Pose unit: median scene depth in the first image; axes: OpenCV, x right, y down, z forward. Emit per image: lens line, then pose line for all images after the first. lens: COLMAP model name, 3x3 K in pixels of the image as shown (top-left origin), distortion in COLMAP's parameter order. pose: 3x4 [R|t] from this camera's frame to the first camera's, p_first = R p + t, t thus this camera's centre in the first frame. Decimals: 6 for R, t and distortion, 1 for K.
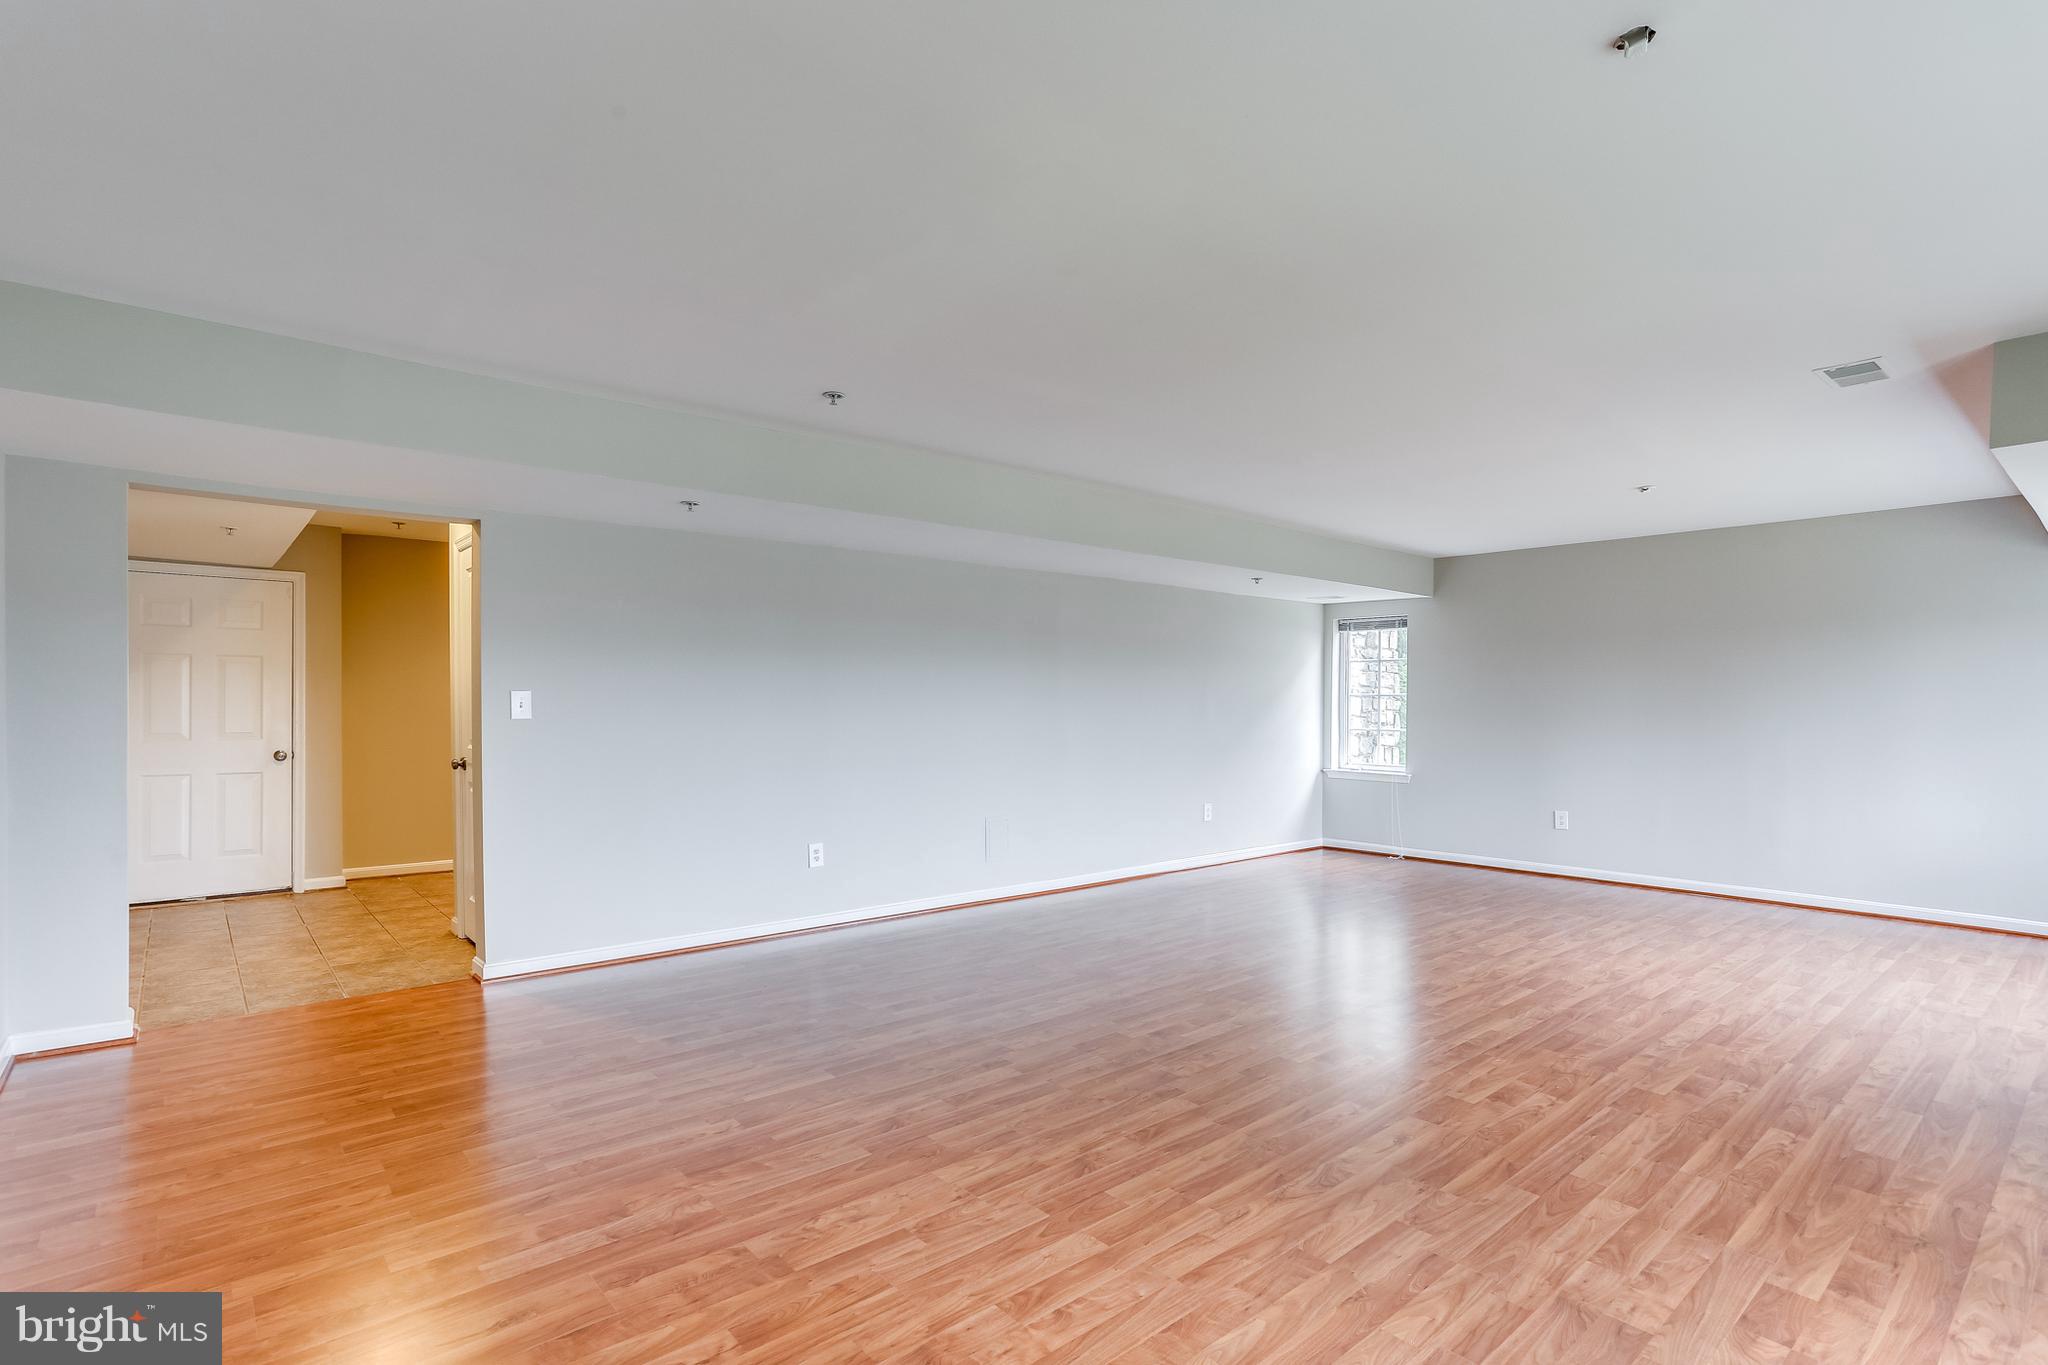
lens RADIAL K [[999.2, 0, 1007.6], [0, 999.2, 693.4], [0, 0, 1]] dist [-0.004458, 0.000005]
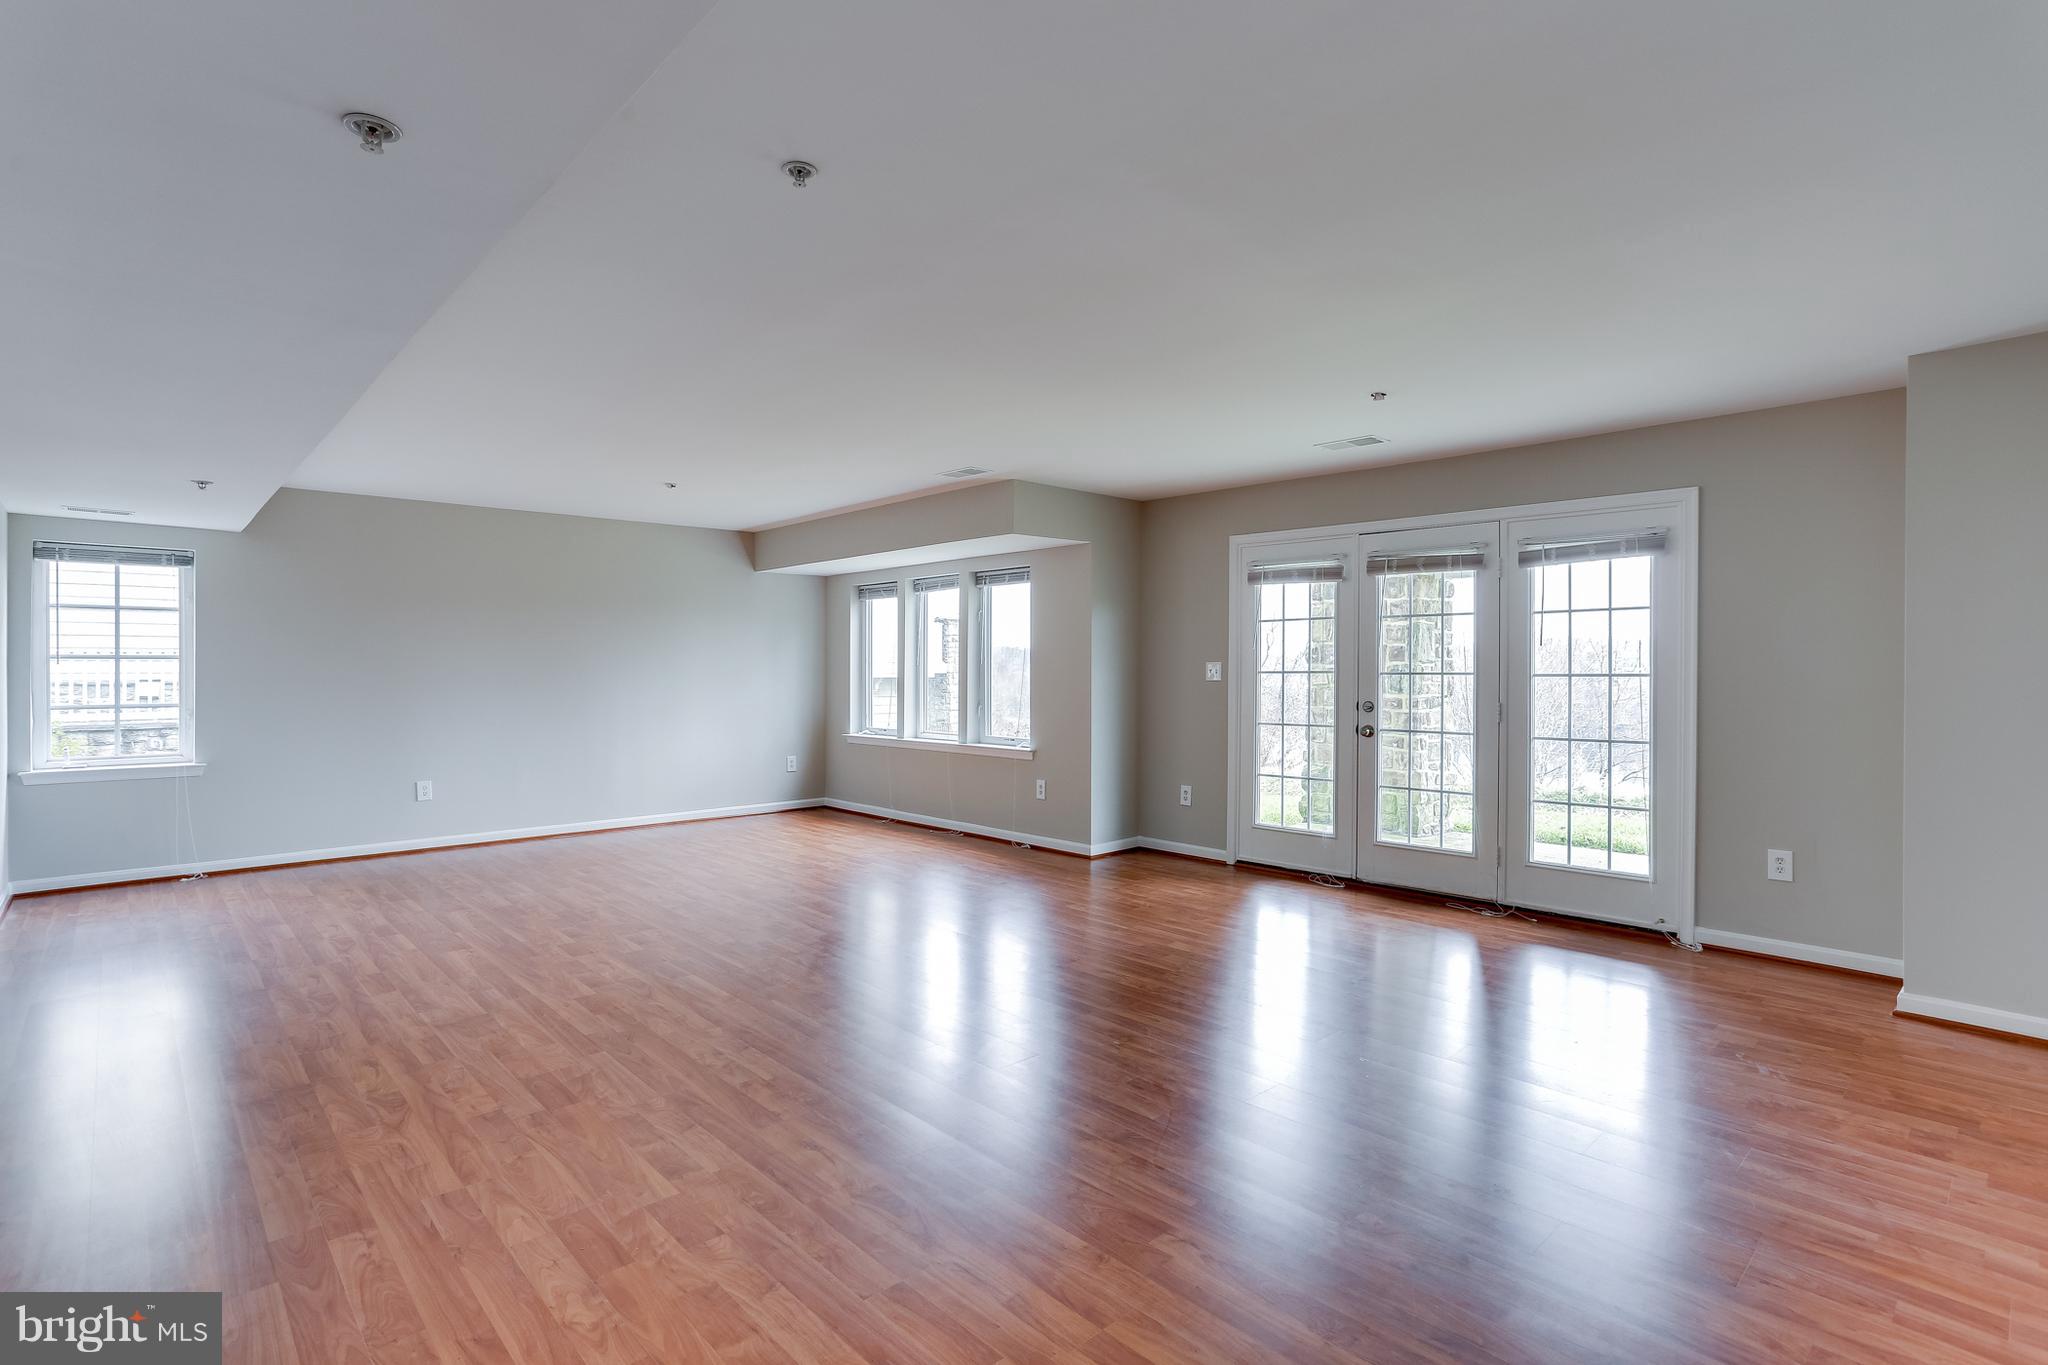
lens RADIAL K [[999.2, 0, 1021.4], [0, 999.2, 676.6], [0, 0, 1]] dist [-0.004458, 0.000005]
pose [[-0.033403, -0.013594, 0.999350, -0.367730], [-0.009782, 0.999864, 0.013274, -0.000555], [-0.999394, -0.009333, -0.033531, 0.408686]]
